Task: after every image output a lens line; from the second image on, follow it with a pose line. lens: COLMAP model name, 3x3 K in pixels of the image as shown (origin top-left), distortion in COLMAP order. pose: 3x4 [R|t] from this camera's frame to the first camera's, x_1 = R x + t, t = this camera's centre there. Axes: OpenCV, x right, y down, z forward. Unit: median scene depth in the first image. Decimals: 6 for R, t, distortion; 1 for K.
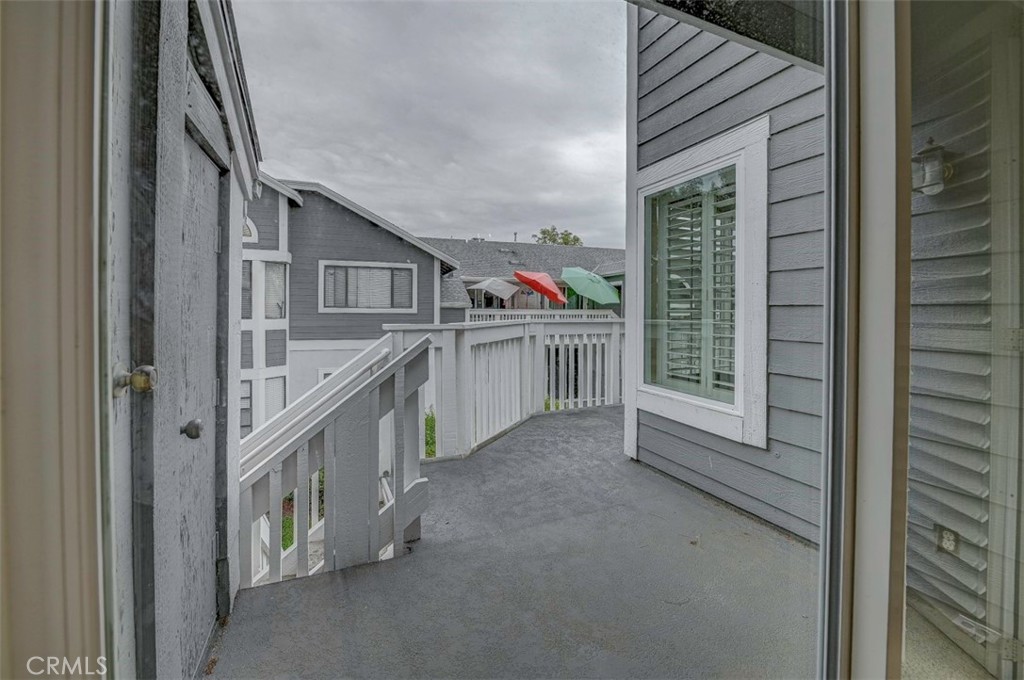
lens RADIAL K [[416.7, 0, 514.0], [0, 416.7, 311.1], [0, 0, 1]] dist [-0.001004, -0.000212]
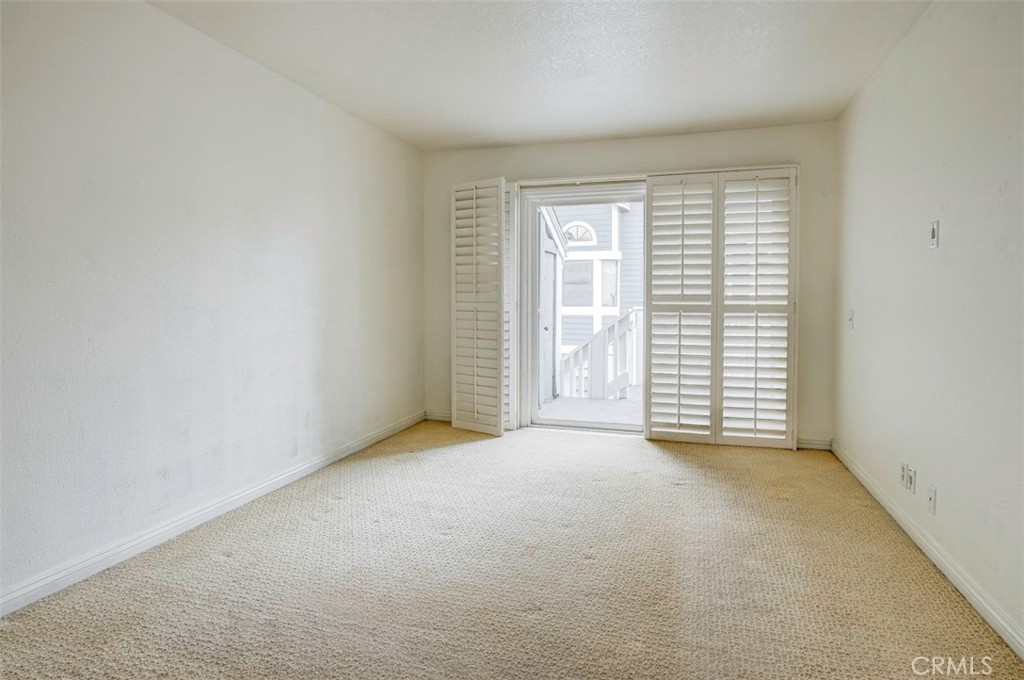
lens RADIAL K [[515.7, 0, 554.6], [0, 515.7, 320.0], [0, 0, 1]] dist [-0.002126, -0.000060]
pose [[0.785580, 0.024429, -0.618277, 0.239470], [-0.001742, 0.999304, 0.037271, 0.002756], [0.618757, -0.028203, 0.785076, -0.289477]]
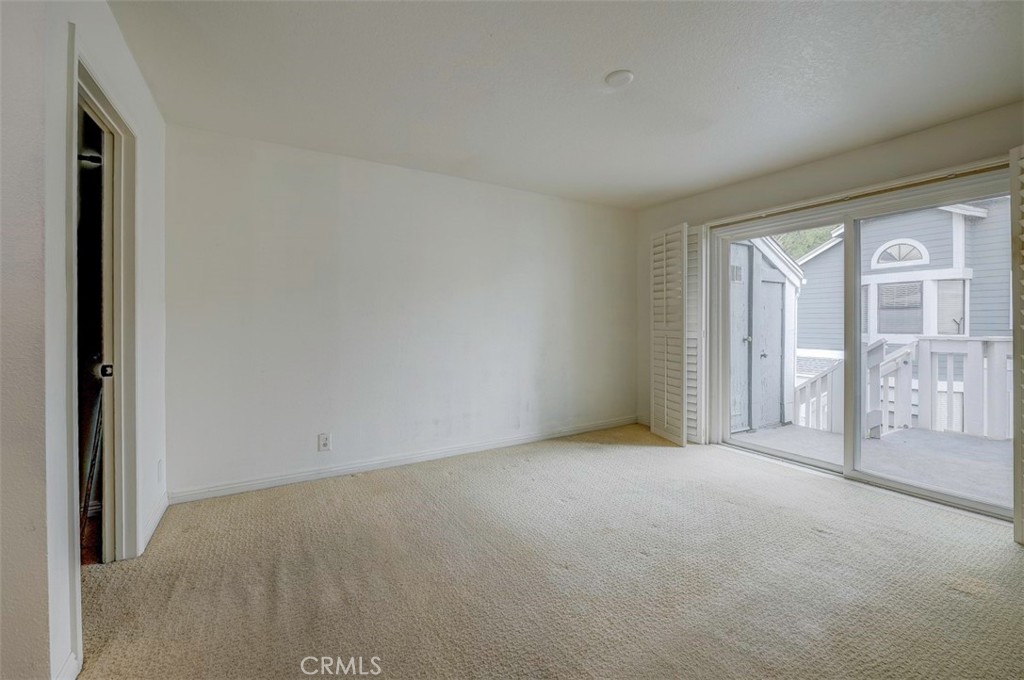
lens RADIAL K [[421.1, 0, 515.0], [0, 421.1, 332.0], [0, 0, 1]] dist [-0.002330, -0.000796]
pose [[0.139129, 0.017023, -0.990128, 0.307999], [-0.004327, 0.999853, 0.016583, -0.000023], [0.990265, 0.001977, 0.139182, -0.208484]]
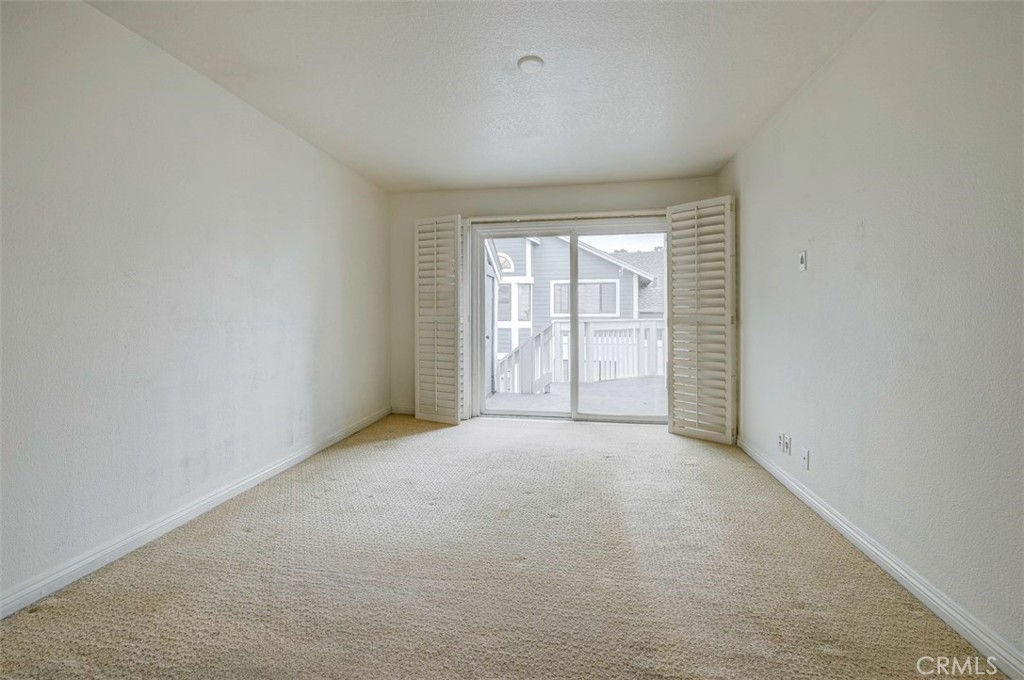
lens RADIAL K [[416.5, 0, 515.7], [0, 416.5, 324.5], [0, 0, 1]] dist [-0.002172, -0.000684]
pose [[0.843789, 0.005518, -0.536646, 0.220599], [0.004133, 0.999851, 0.016778, 0.005882], [0.536659, -0.016375, 0.843640, -0.305787]]
